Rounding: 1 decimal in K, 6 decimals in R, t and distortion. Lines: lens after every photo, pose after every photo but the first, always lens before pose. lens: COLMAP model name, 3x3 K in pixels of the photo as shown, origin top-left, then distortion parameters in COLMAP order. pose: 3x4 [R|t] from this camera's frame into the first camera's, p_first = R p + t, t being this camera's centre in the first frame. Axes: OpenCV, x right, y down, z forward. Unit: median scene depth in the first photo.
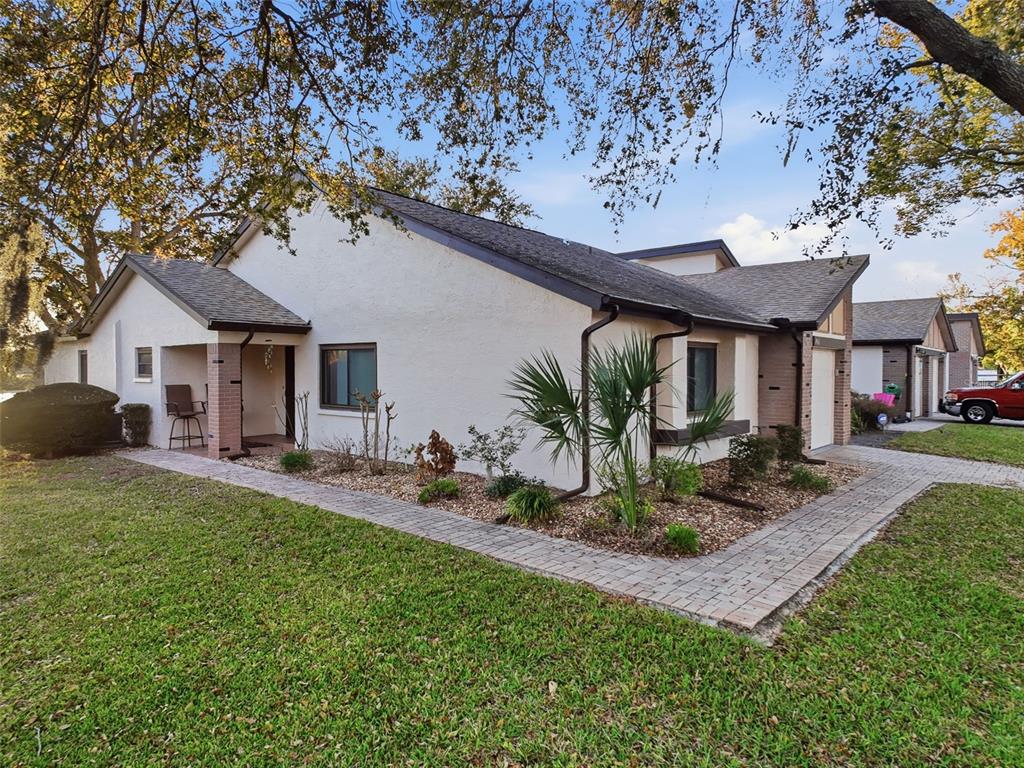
lens RADIAL K [[642.4, 0, 512.6], [0, 642.4, 378.7], [0, 0, 1]] dist [0.069092, -0.042135]
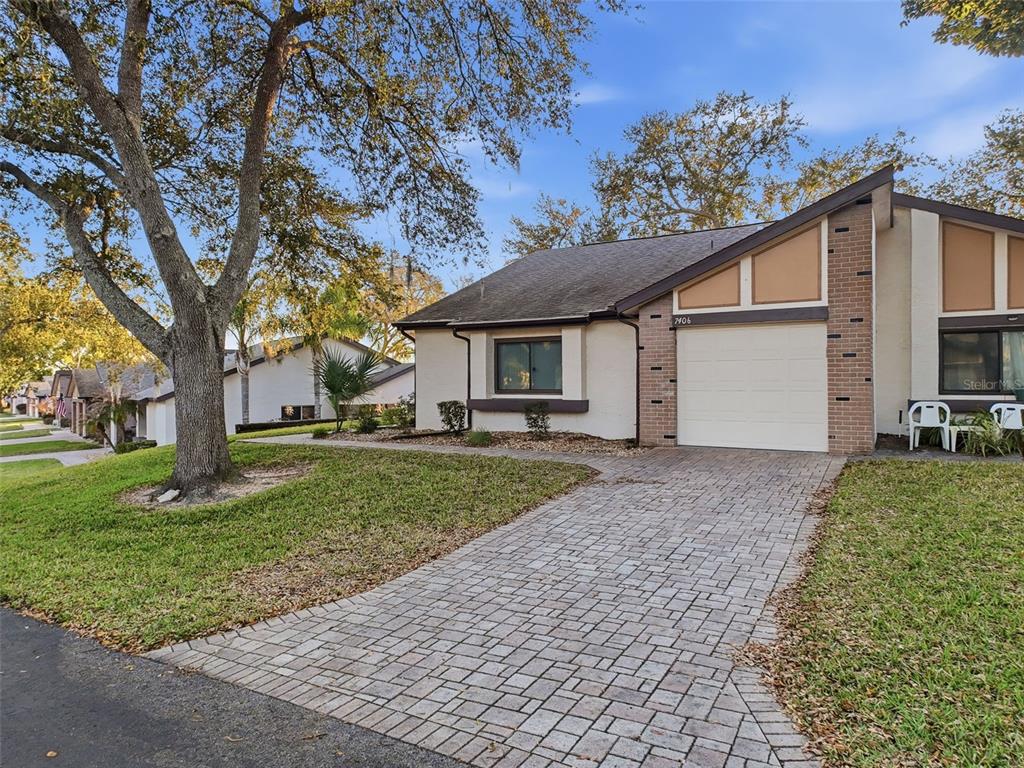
lens RADIAL K [[636.9, 0, 508.3], [0, 636.9, 383.3], [0, 0, 1]] dist [0.050976, -0.004971]
pose [[0.183802, -0.004584, -0.982953, 1.779482], [-0.012705, 0.999895, -0.007039, 0.053274], [0.982881, 0.013782, 0.183724, 0.840941]]
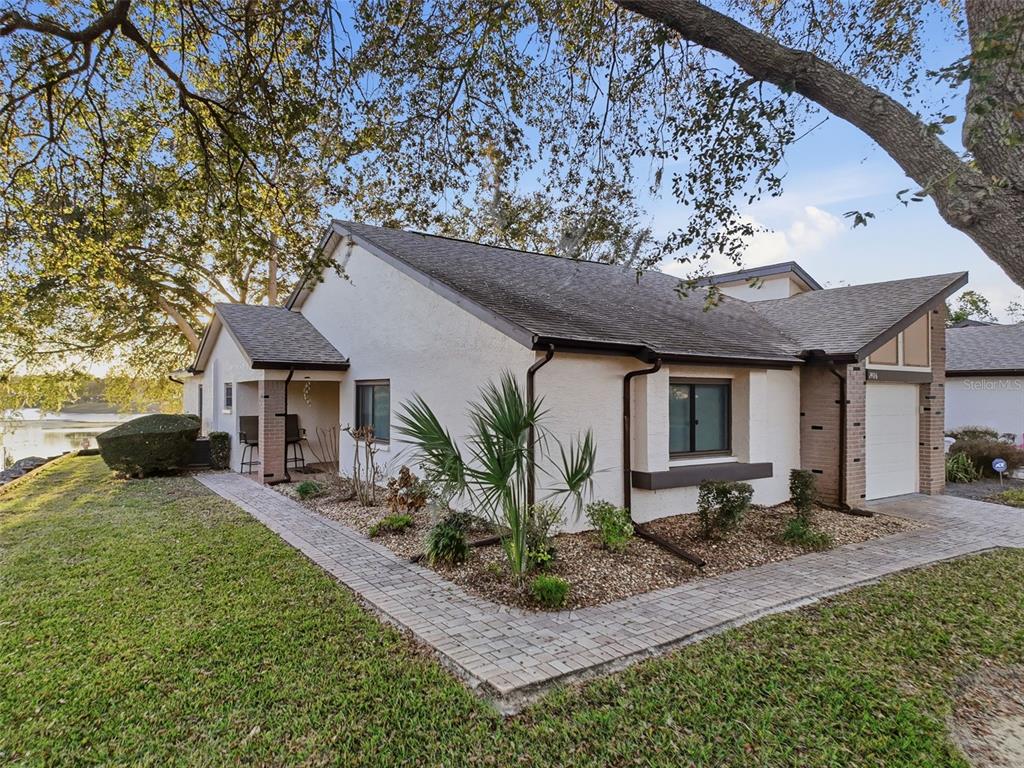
lens RADIAL K [[643.4, 0, 512.0], [0, 643.4, 384.0], [0, 0, 1]] dist [0.052106, -0.006514]
pose [[0.967648, -0.001585, -0.252298, 0.303228], [-0.006768, 0.999457, -0.032237, -0.018718], [0.252212, 0.032902, 0.967112, 0.034683]]
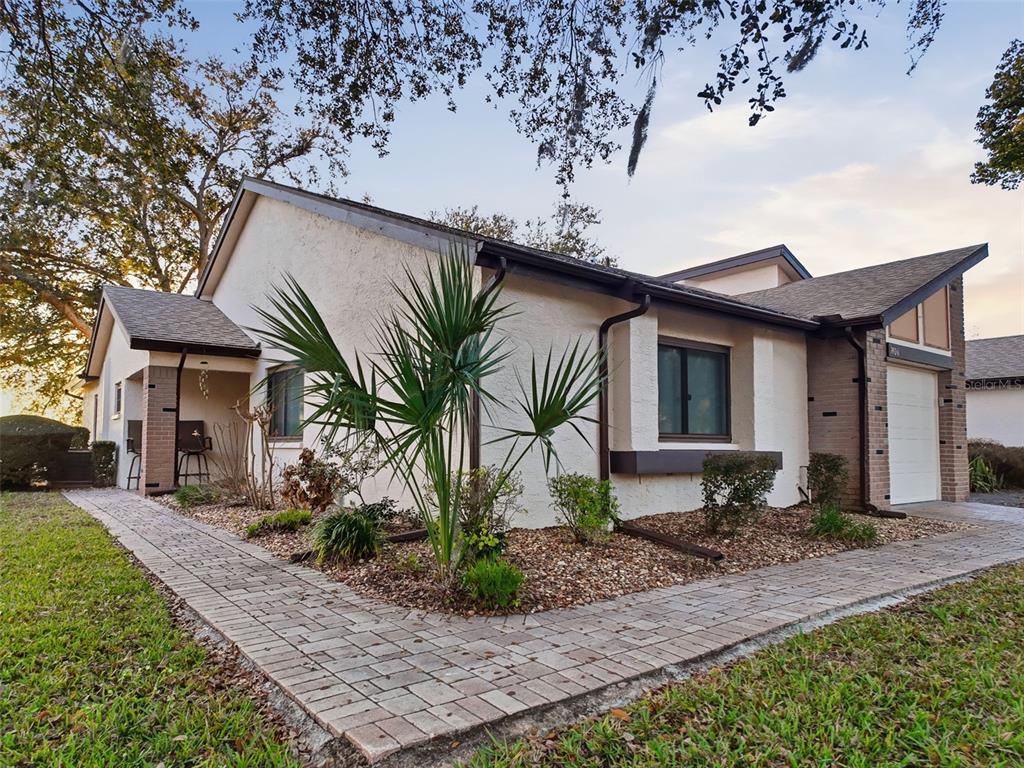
lens RADIAL K [[643.3, 0, 508.5], [0, 643.3, 407.9], [0, 0, 1]] dist [0.045406, 0.002049]
pose [[0.979456, -0.011887, -0.201305, 0.266449], [-0.003952, 0.996938, -0.078099, 0.090117], [0.201617, 0.077290, 0.976410, 0.284666]]
